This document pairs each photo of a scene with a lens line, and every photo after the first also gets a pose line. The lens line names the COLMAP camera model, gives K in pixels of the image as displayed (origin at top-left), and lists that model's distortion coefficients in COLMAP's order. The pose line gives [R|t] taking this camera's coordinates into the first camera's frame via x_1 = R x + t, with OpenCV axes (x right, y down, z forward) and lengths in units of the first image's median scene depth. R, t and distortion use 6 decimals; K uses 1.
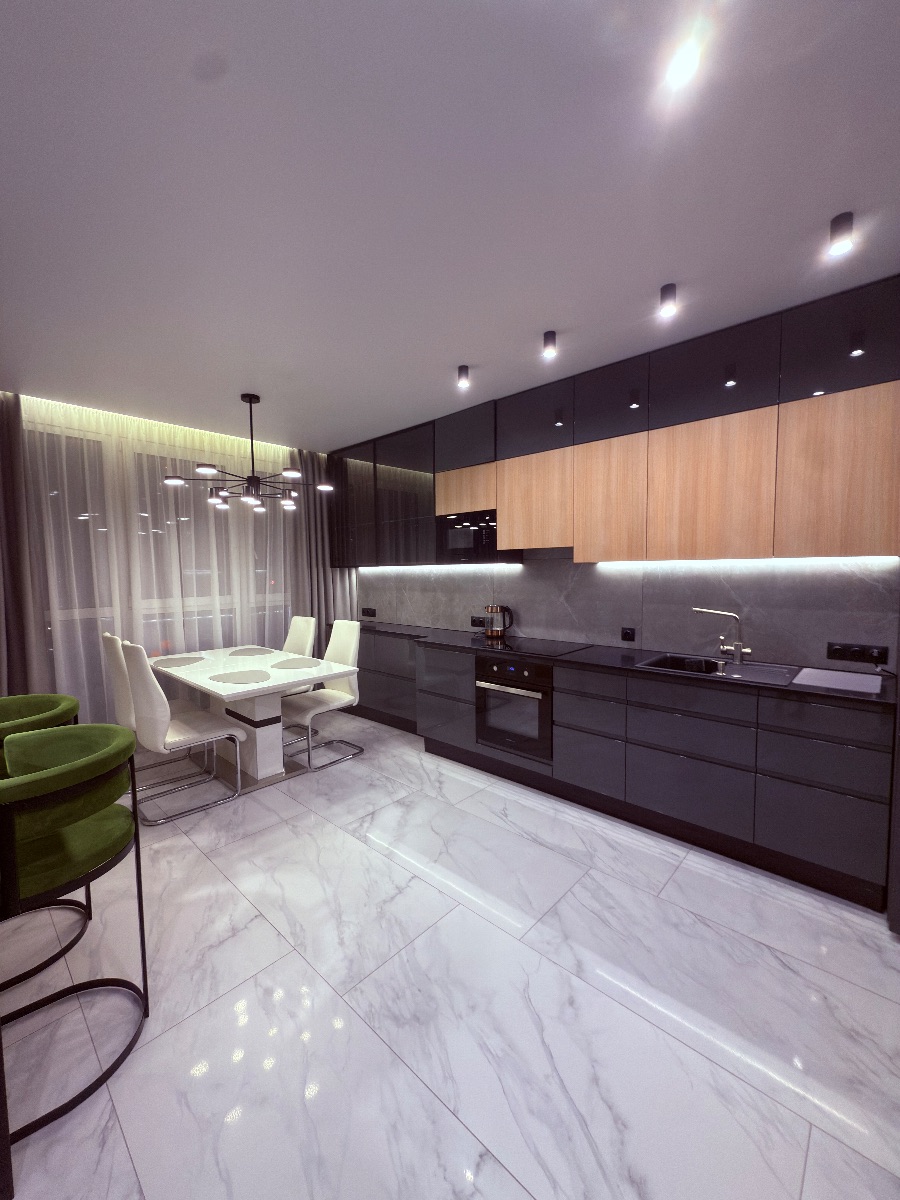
lens RADIAL K [[480.7, 0, 450.0], [0, 480.7, 600.0], [0, 0, 1]] dist [0.000983, 0.000115]
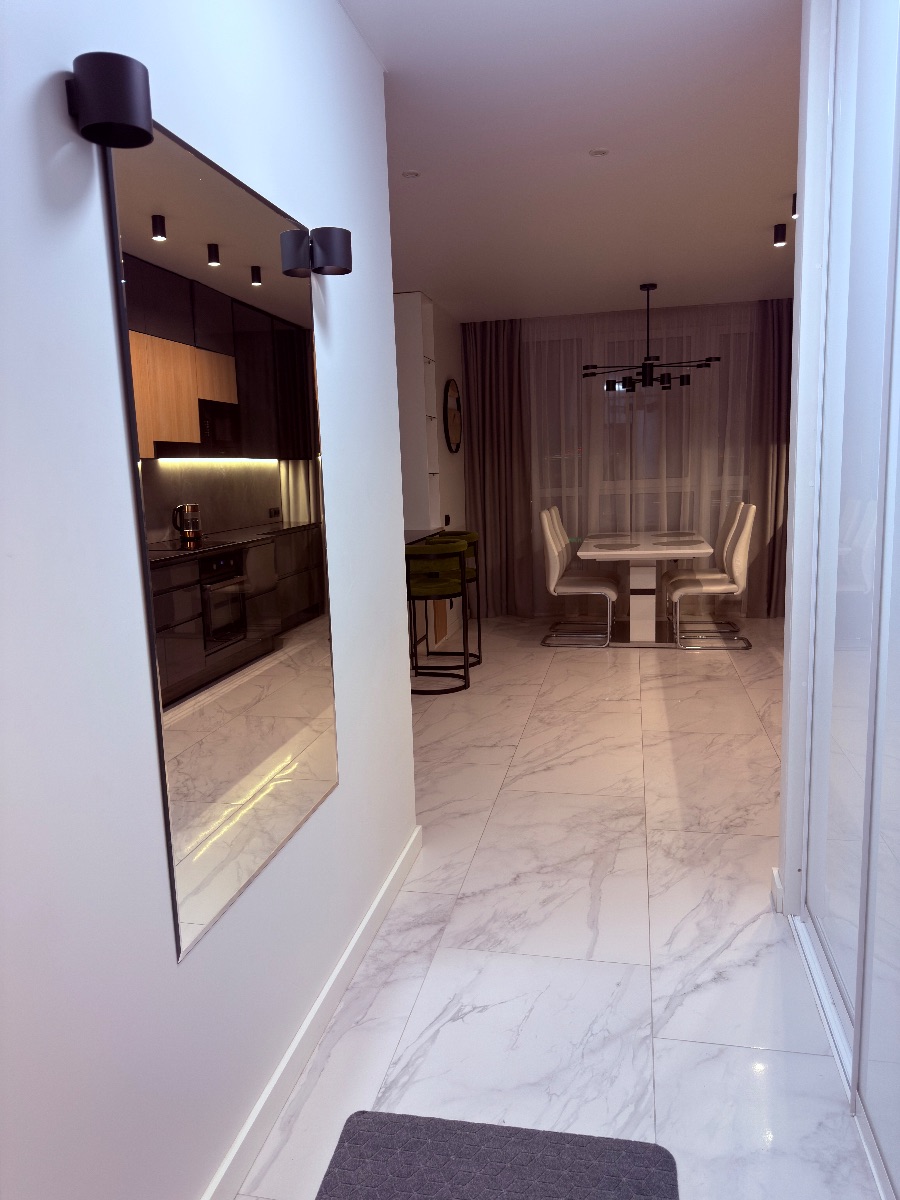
lens RADIAL K [[841.8, 0, 429.4], [0, 841.8, 596.4], [0, 0, 1]] dist [-0.008315, -0.002569]
pose [[0.500788, 0.126879, -0.856220, 1.102548], [-0.017197, 0.990461, 0.136713, 0.009793], [0.865399, -0.053740, 0.498193, -0.414188]]
